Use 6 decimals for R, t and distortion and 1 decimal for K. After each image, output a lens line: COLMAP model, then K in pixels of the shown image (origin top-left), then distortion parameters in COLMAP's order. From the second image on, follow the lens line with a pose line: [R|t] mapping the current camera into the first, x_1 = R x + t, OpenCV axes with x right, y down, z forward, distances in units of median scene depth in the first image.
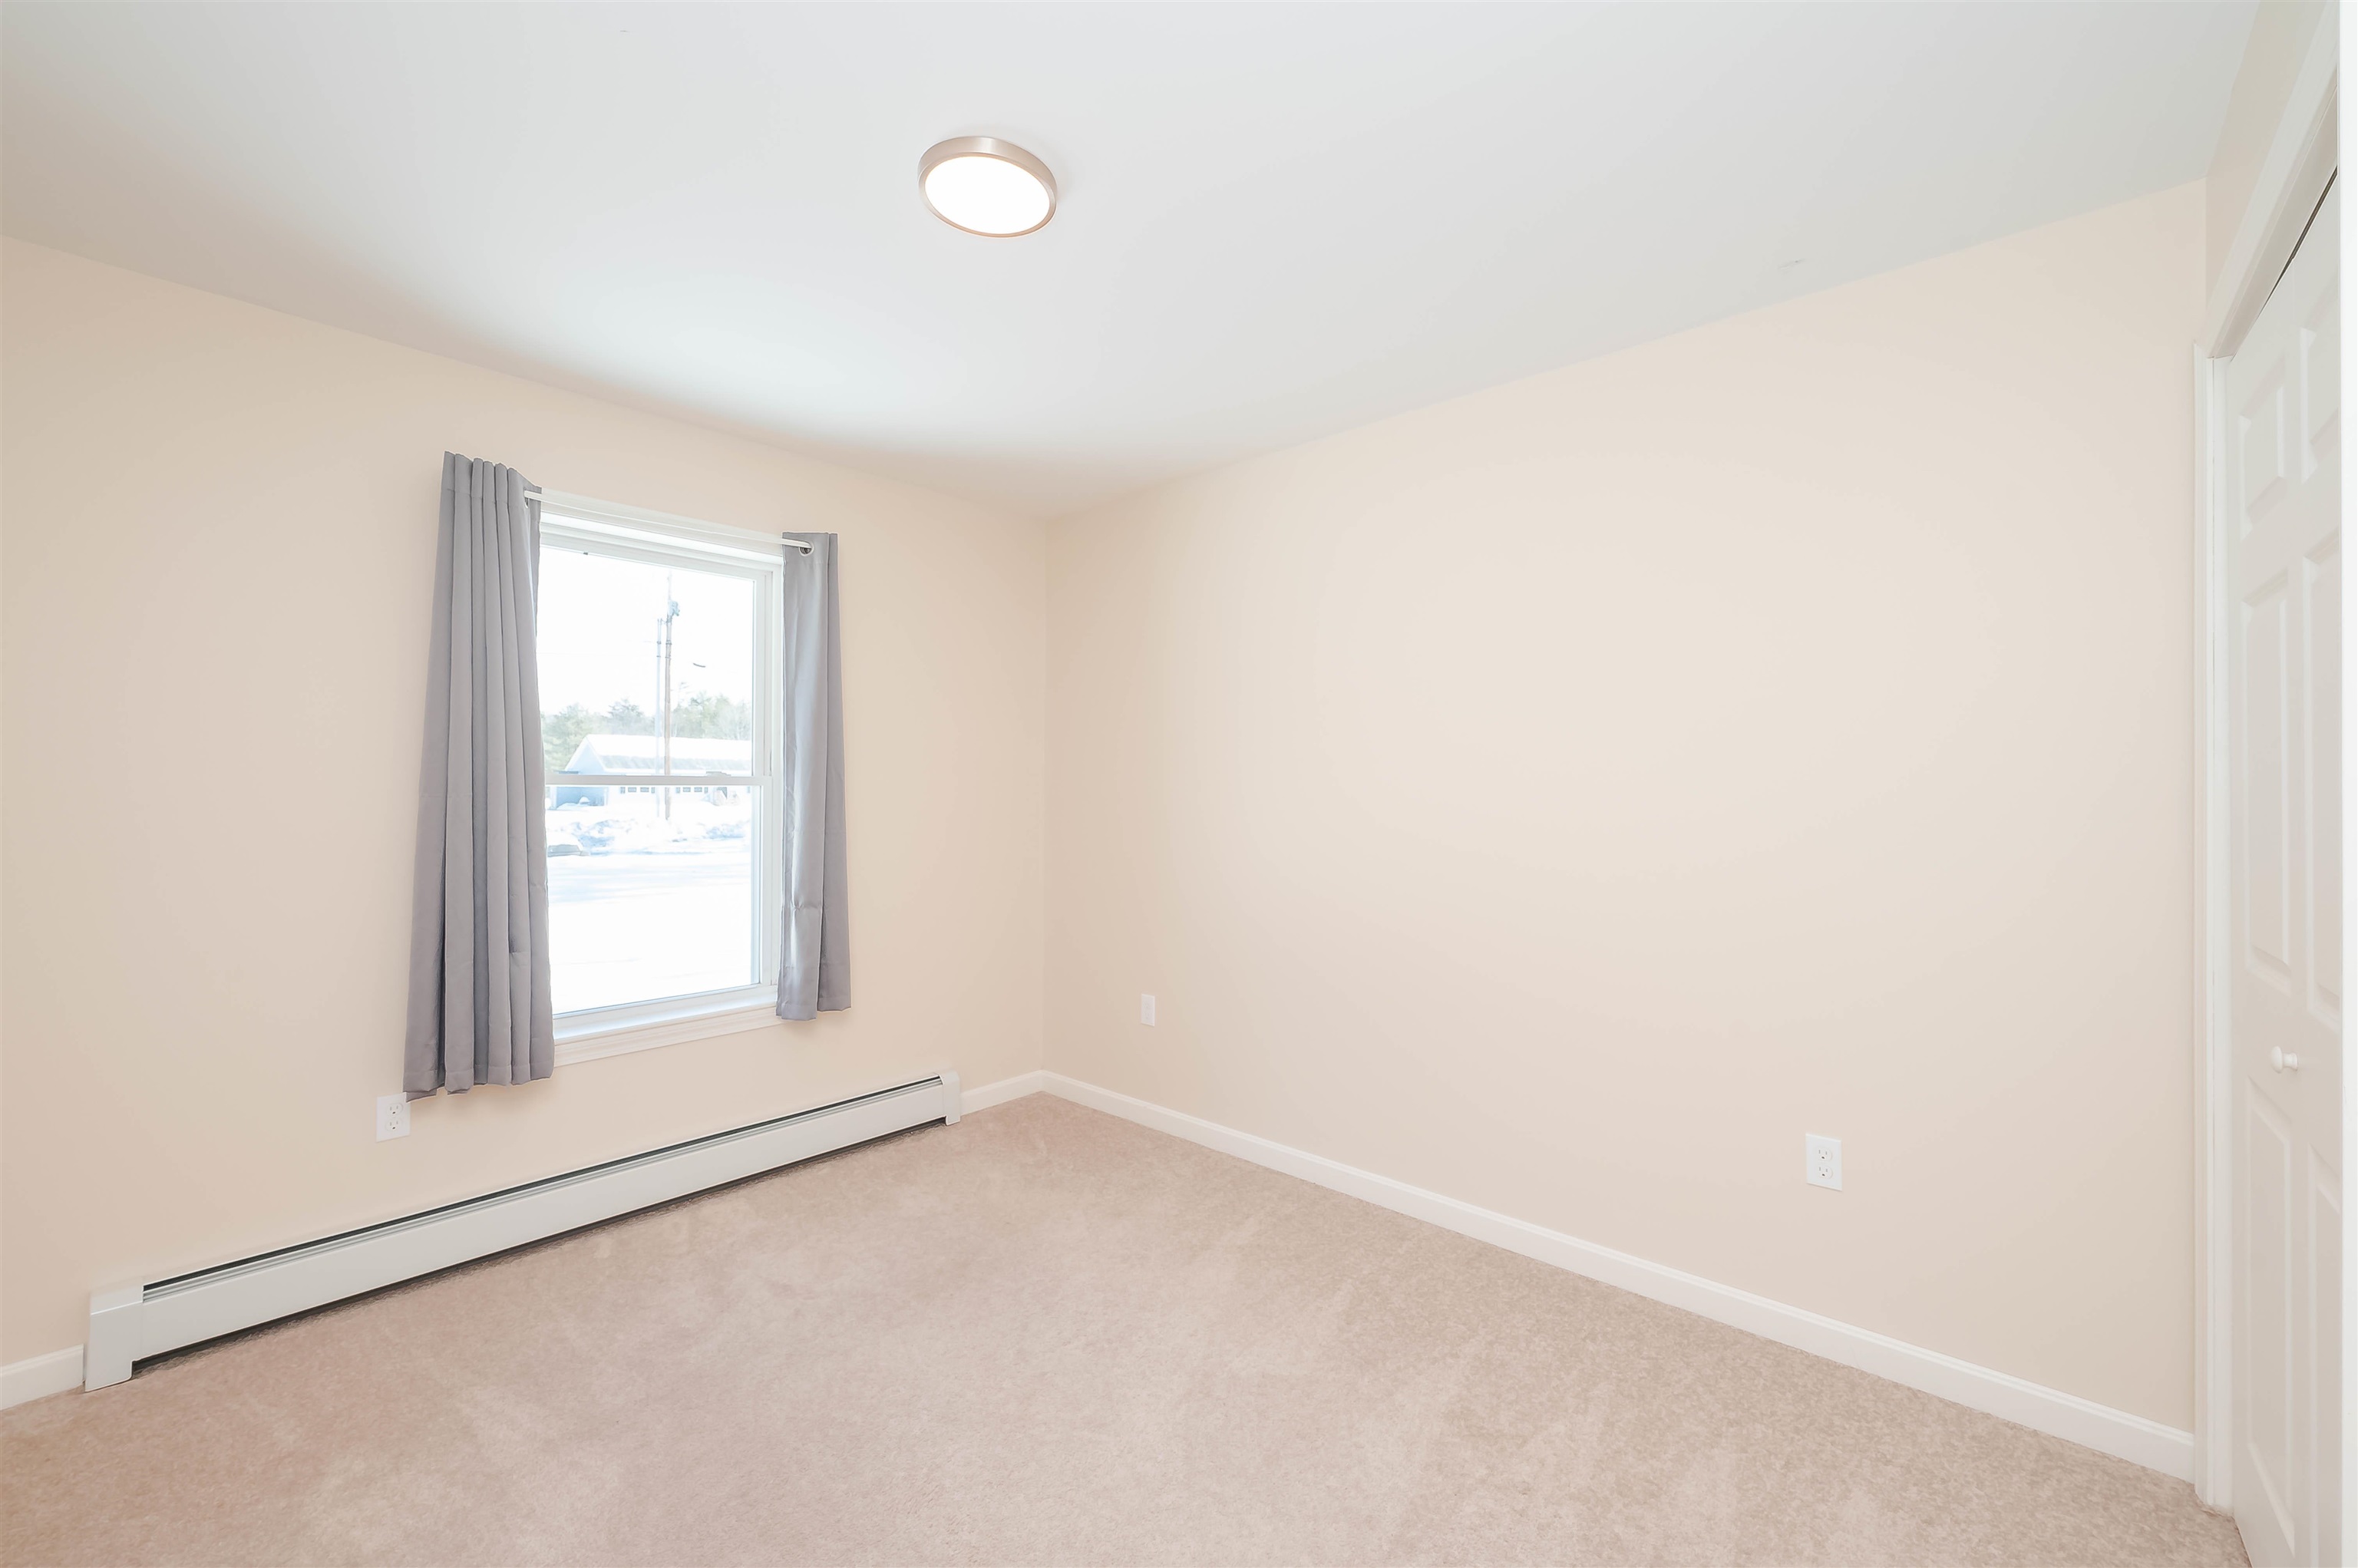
lens RADIAL K [[948.1, 0, 1179.0], [0, 948.1, 784.0], [0, 0, 1]] dist [-0.001204, -0.000014]
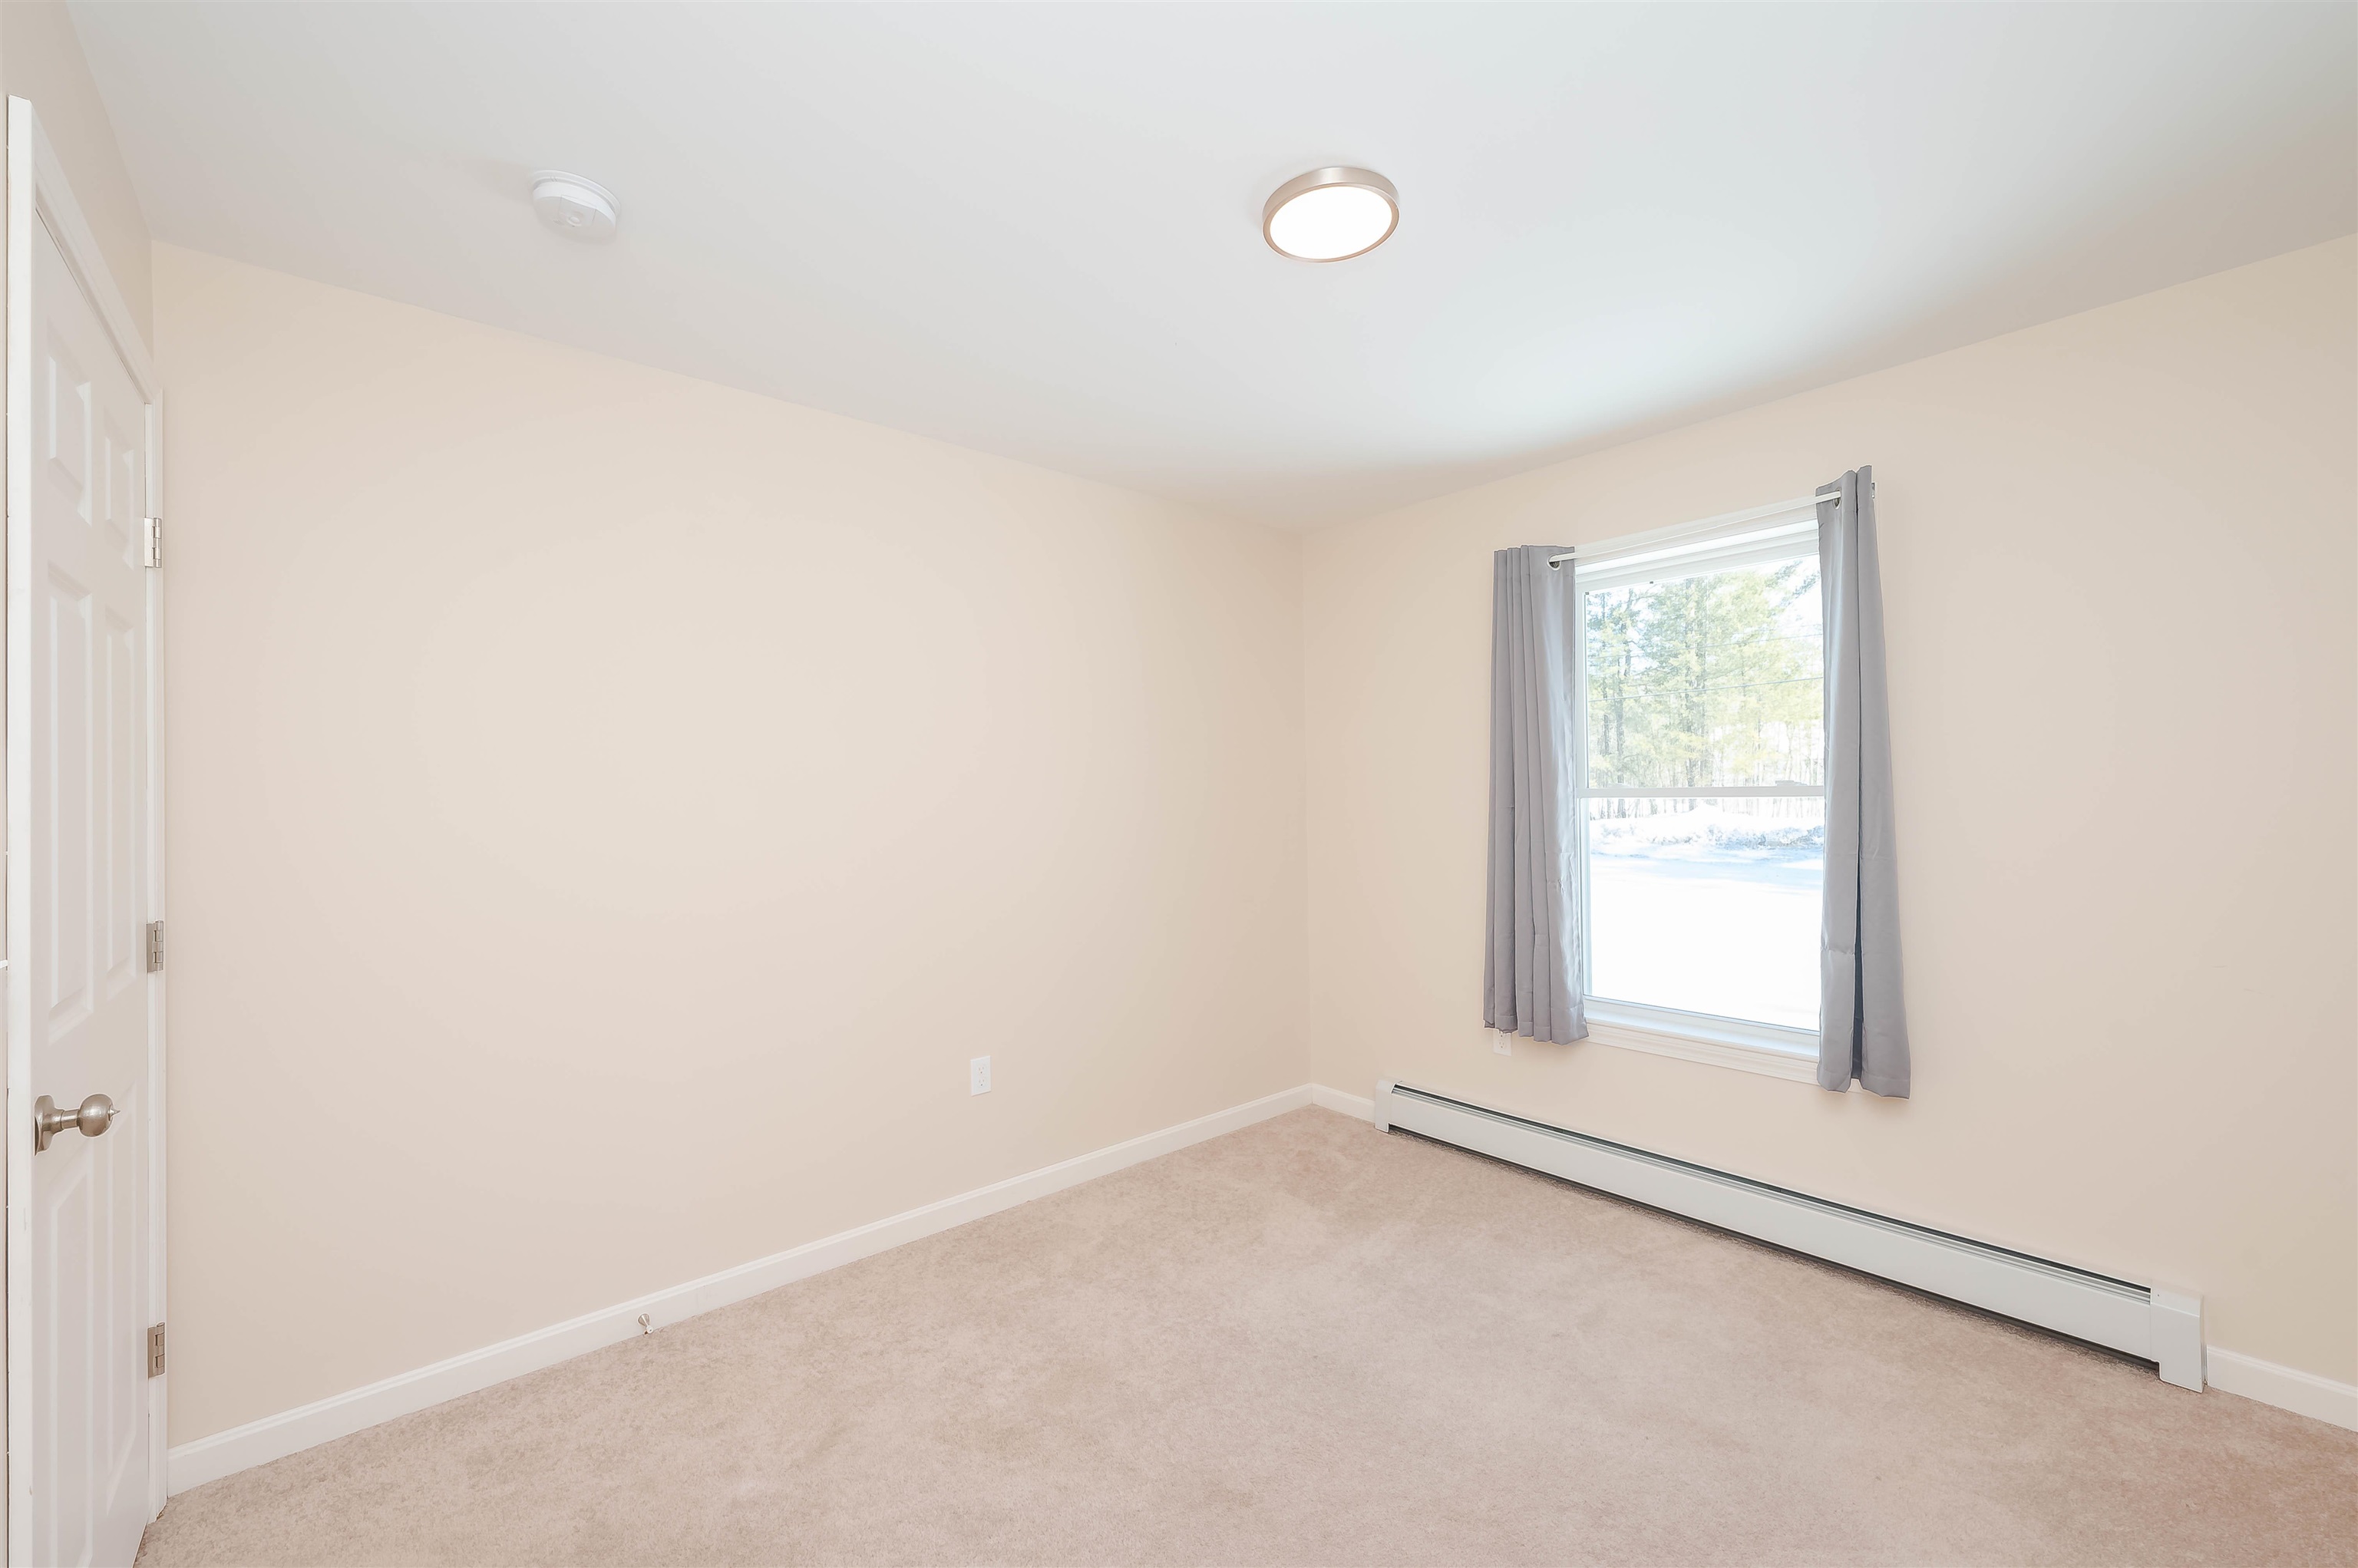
lens RADIAL K [[948.1, 0, 1179.0], [0, 948.1, 784.0], [0, 0, 1]] dist [-0.001204, -0.000014]
pose [[-0.131794, -0.022596, -0.991020, 0.538418], [0.002714, 0.999728, -0.023155, 0.011208], [0.991273, -0.005741, -0.131697, 0.637087]]
